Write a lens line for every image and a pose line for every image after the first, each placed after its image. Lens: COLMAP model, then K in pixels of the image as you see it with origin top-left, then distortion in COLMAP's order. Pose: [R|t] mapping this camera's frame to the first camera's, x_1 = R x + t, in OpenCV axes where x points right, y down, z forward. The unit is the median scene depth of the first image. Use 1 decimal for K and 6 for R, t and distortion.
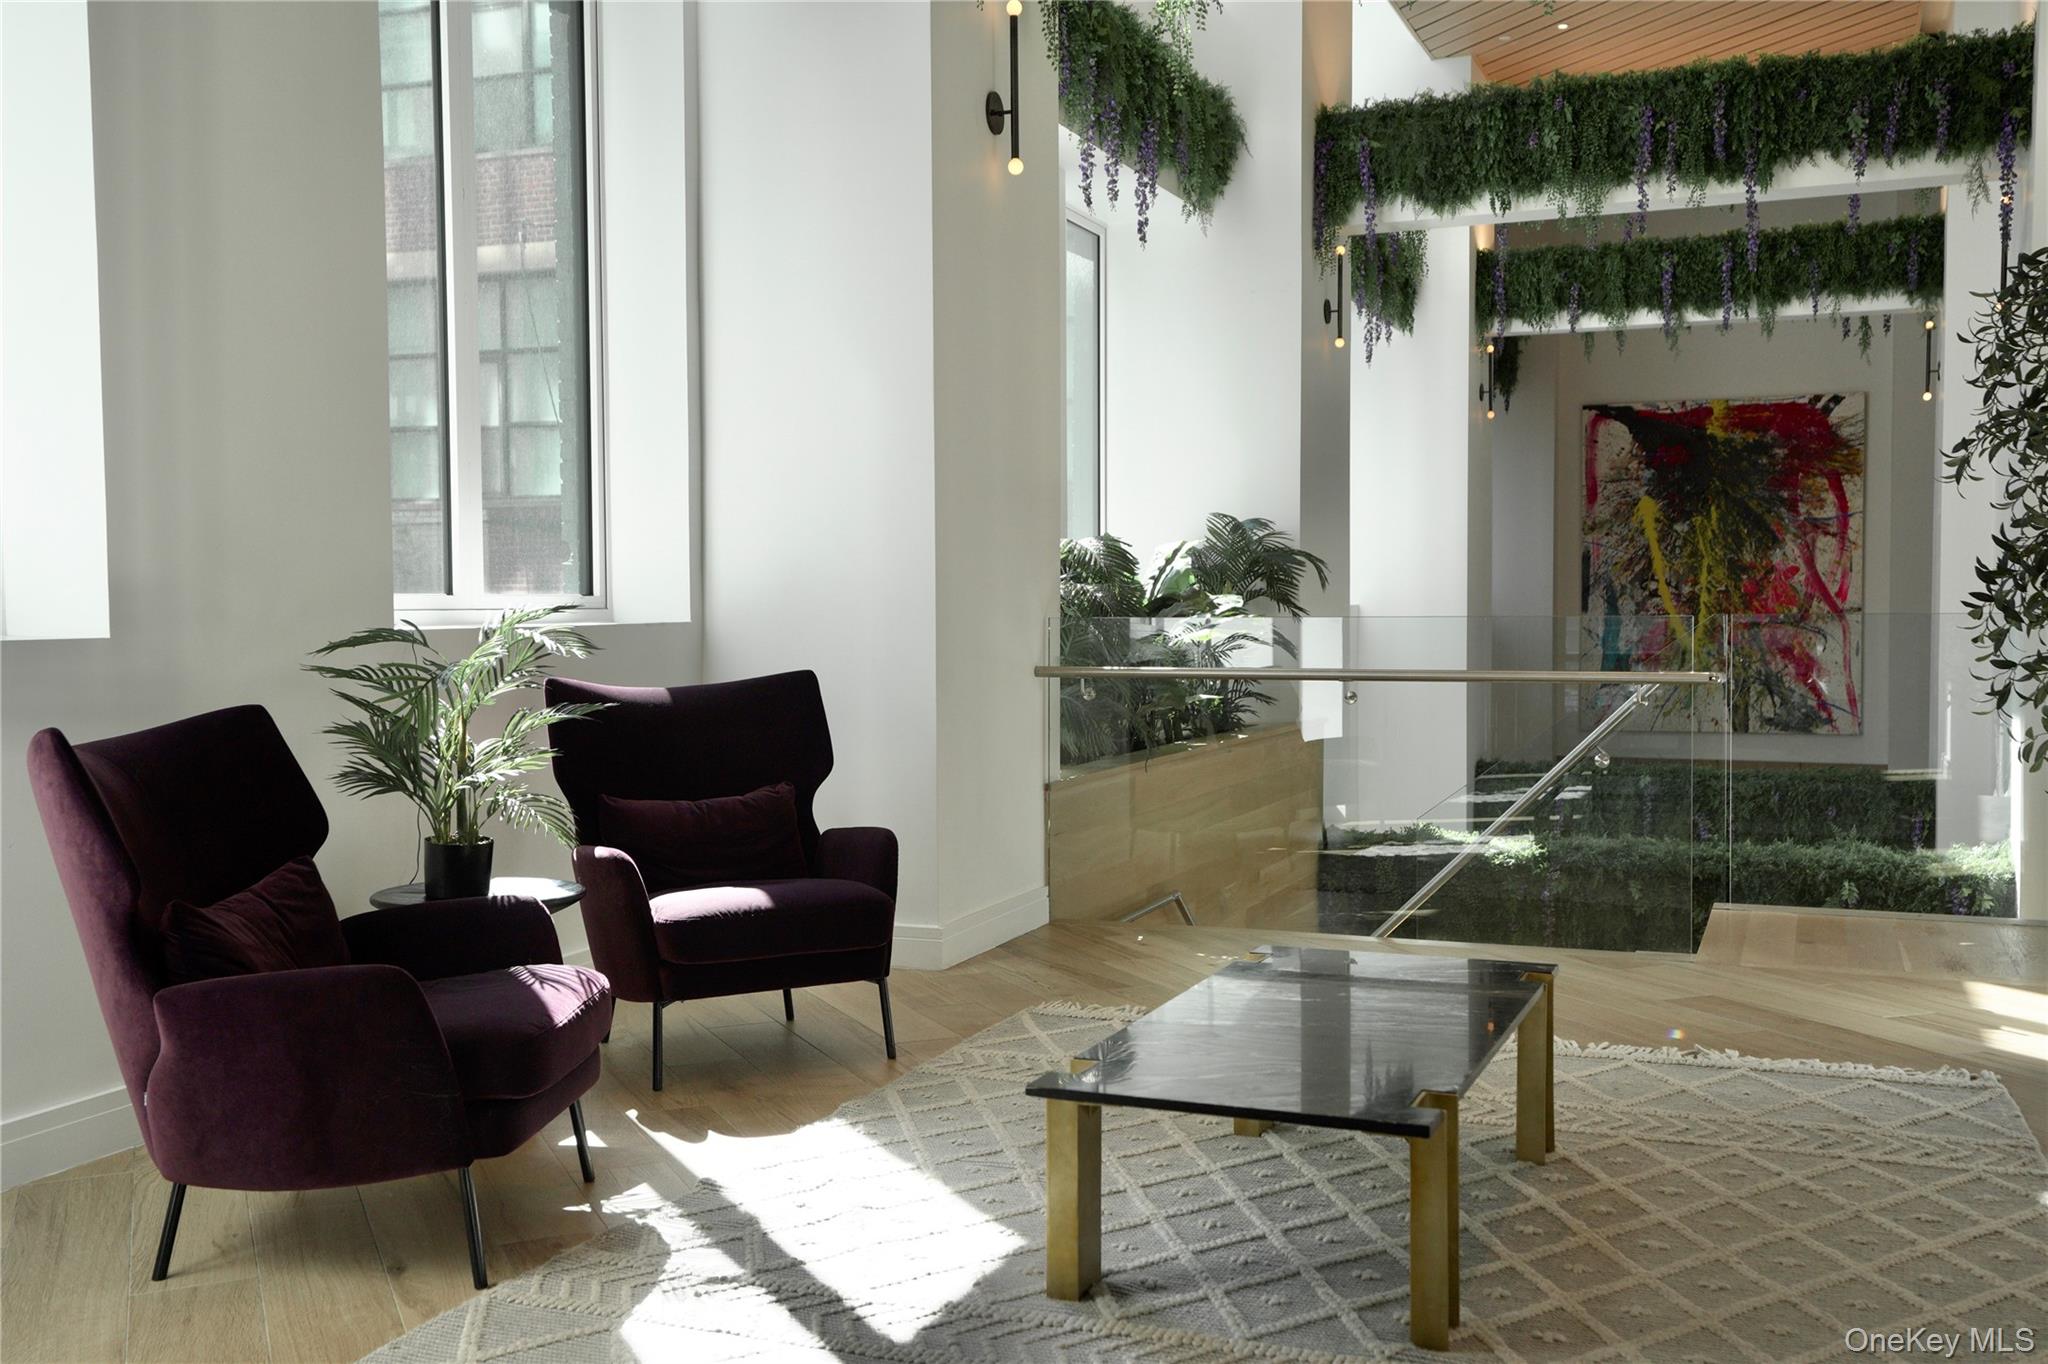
lens RADIAL K [[1960.3, 0, 1024.0], [0, 1960.3, 682.0], [0, 0, 1]] dist [0.017682, 0.107494]
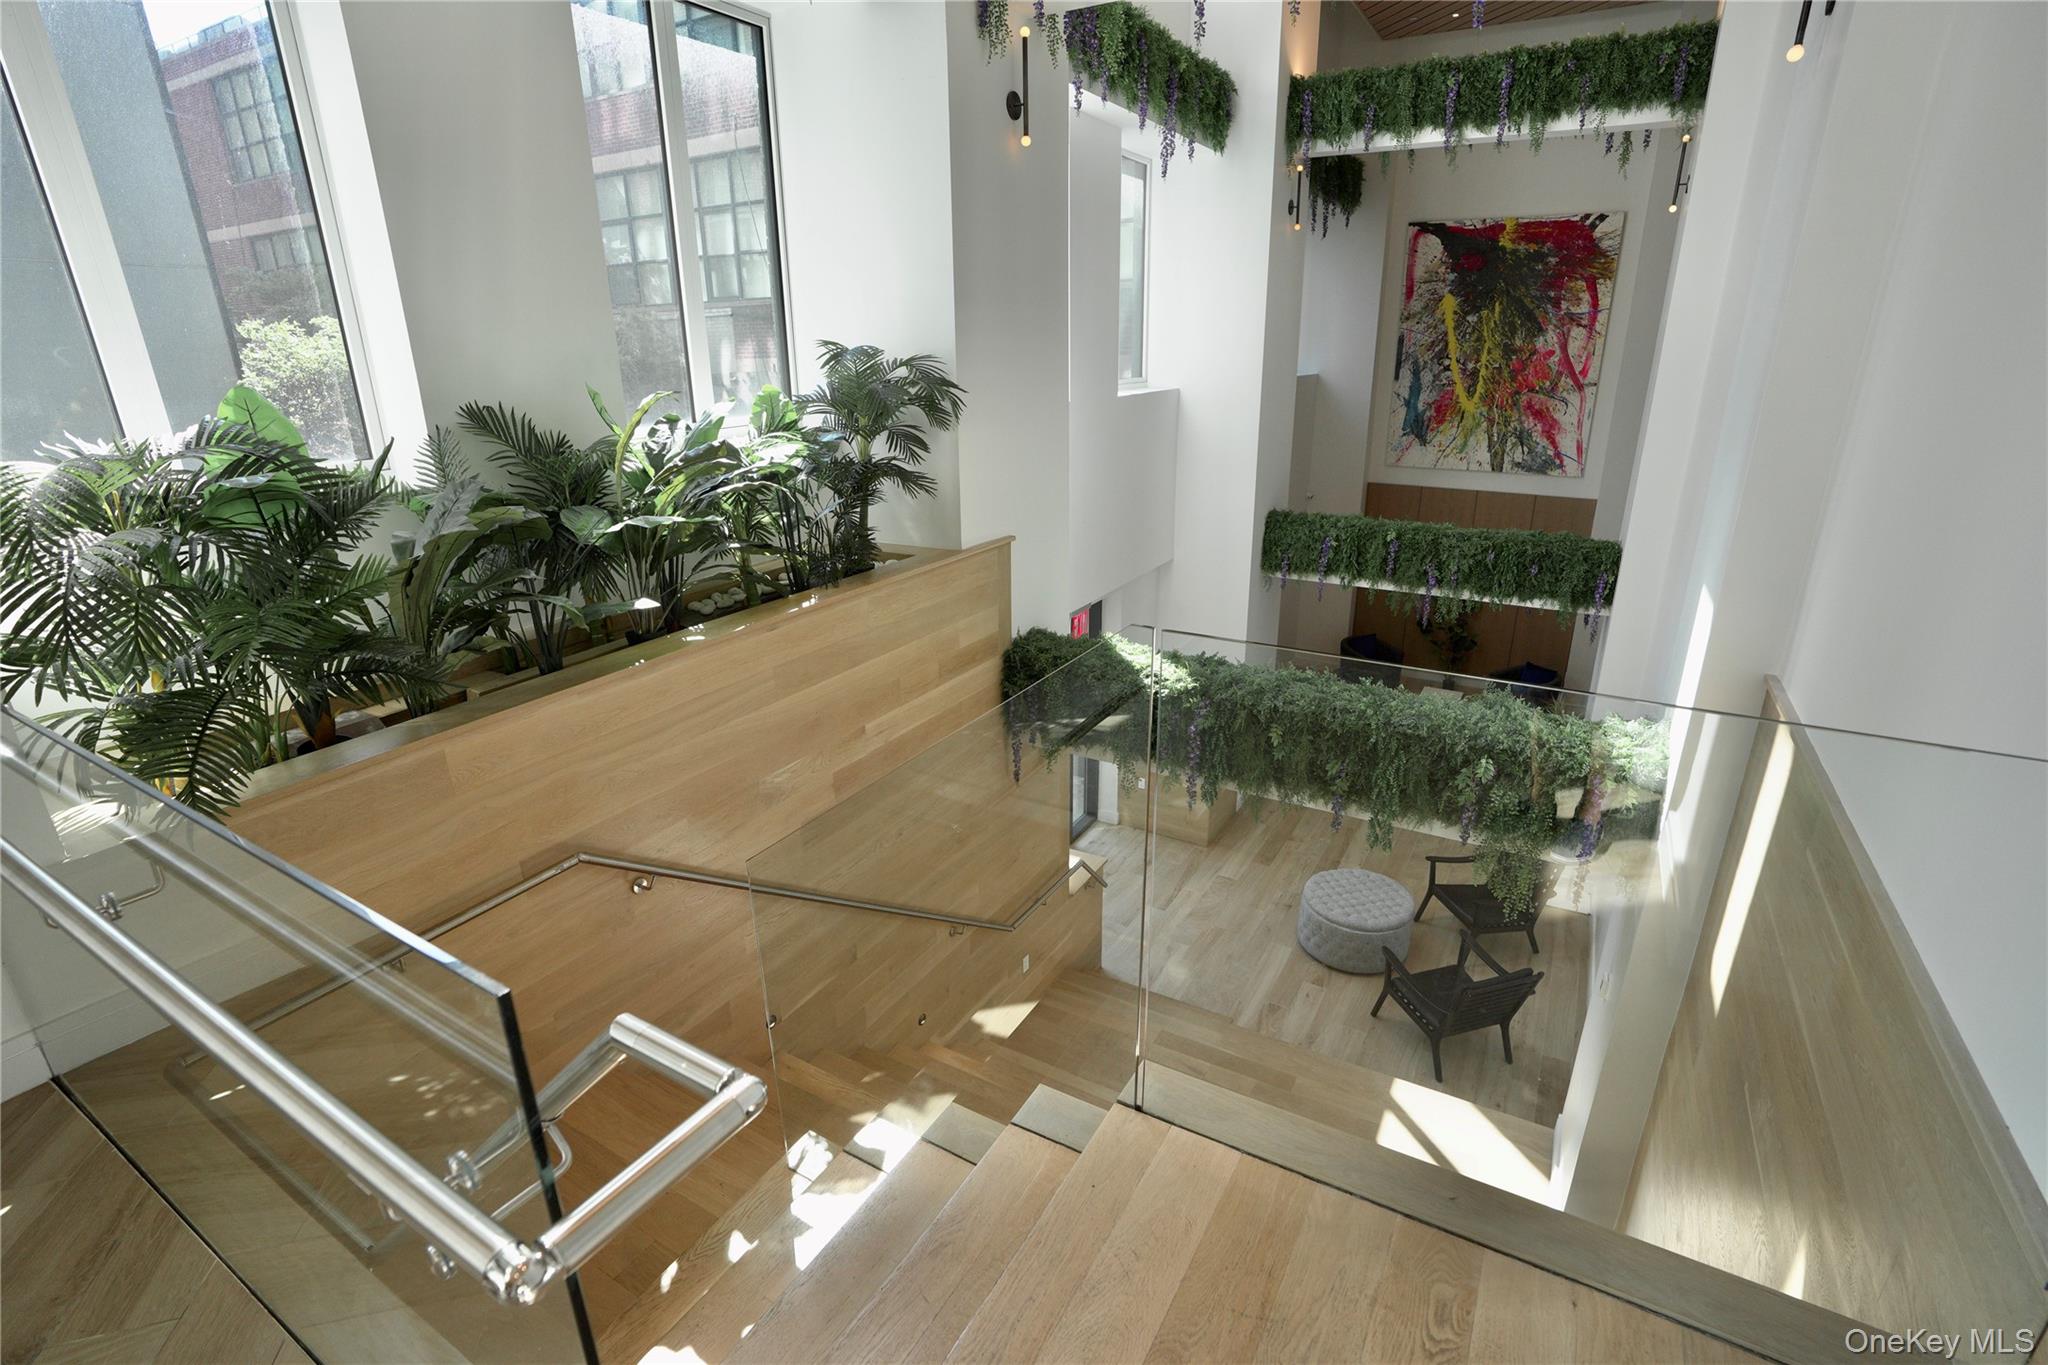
lens RADIAL K [[950.1, 0, 1024.0], [0, 950.1, 682.5], [0, 0, 1]] dist [-0.072603, 0.029279]
pose [[0.989426, 0.042279, -0.138737, 0.130510], [0.001616, 0.953294, 0.302039, -0.033763], [0.145027, -0.299069, 0.943146, 0.280808]]
